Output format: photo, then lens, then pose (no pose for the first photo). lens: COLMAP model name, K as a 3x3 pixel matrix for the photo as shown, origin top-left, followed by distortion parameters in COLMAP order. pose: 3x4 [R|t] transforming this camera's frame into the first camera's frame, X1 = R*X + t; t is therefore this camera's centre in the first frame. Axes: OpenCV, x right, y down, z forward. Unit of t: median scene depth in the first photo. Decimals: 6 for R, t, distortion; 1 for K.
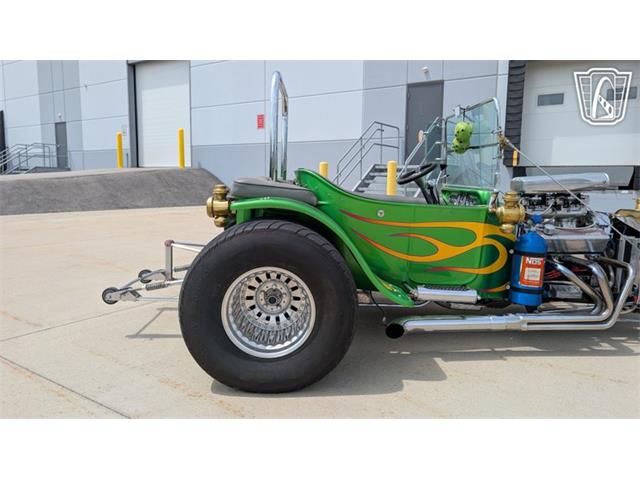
lens RADIAL K [[468.3, 0, 317.2], [0, 468.3, 239.4], [0, 0, 1]] dist [0.033503, -0.045320]
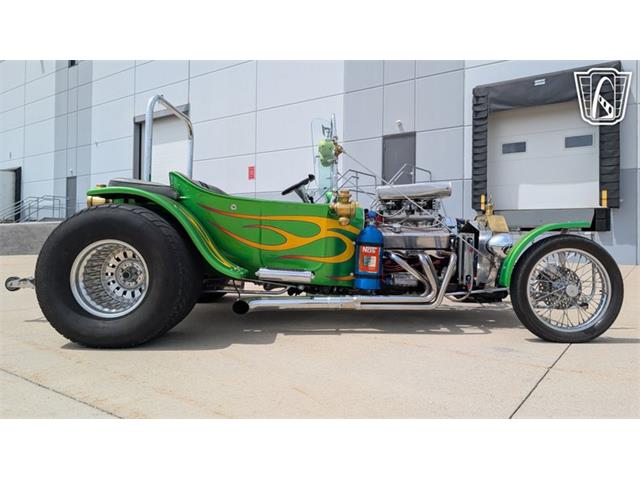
lens RADIAL K [[468.3, 0, 316.5], [0, 468.3, 237.2], [0, 0, 1]] dist [0.033503, -0.045320]
pose [[0.999424, 0.001173, -0.033920, 0.346838], [-0.005496, 0.991807, -0.127625, 0.151937], [0.033492, 0.127738, 0.991242, -0.135135]]
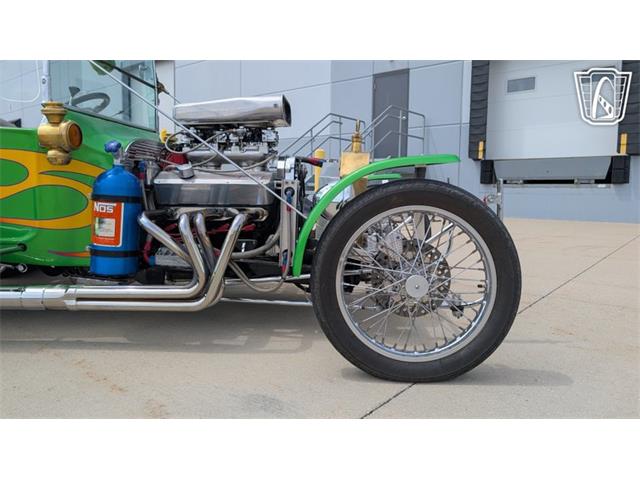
lens RADIAL K [[468.3, 0, 319.3], [0, 468.3, 237.3], [0, 0, 1]] dist [0.033503, -0.045320]
pose [[0.995820, 0.010622, -0.090713, 0.776509], [-0.013512, 0.999418, -0.031307, 0.099058], [0.090328, 0.032402, 0.995385, 0.338090]]
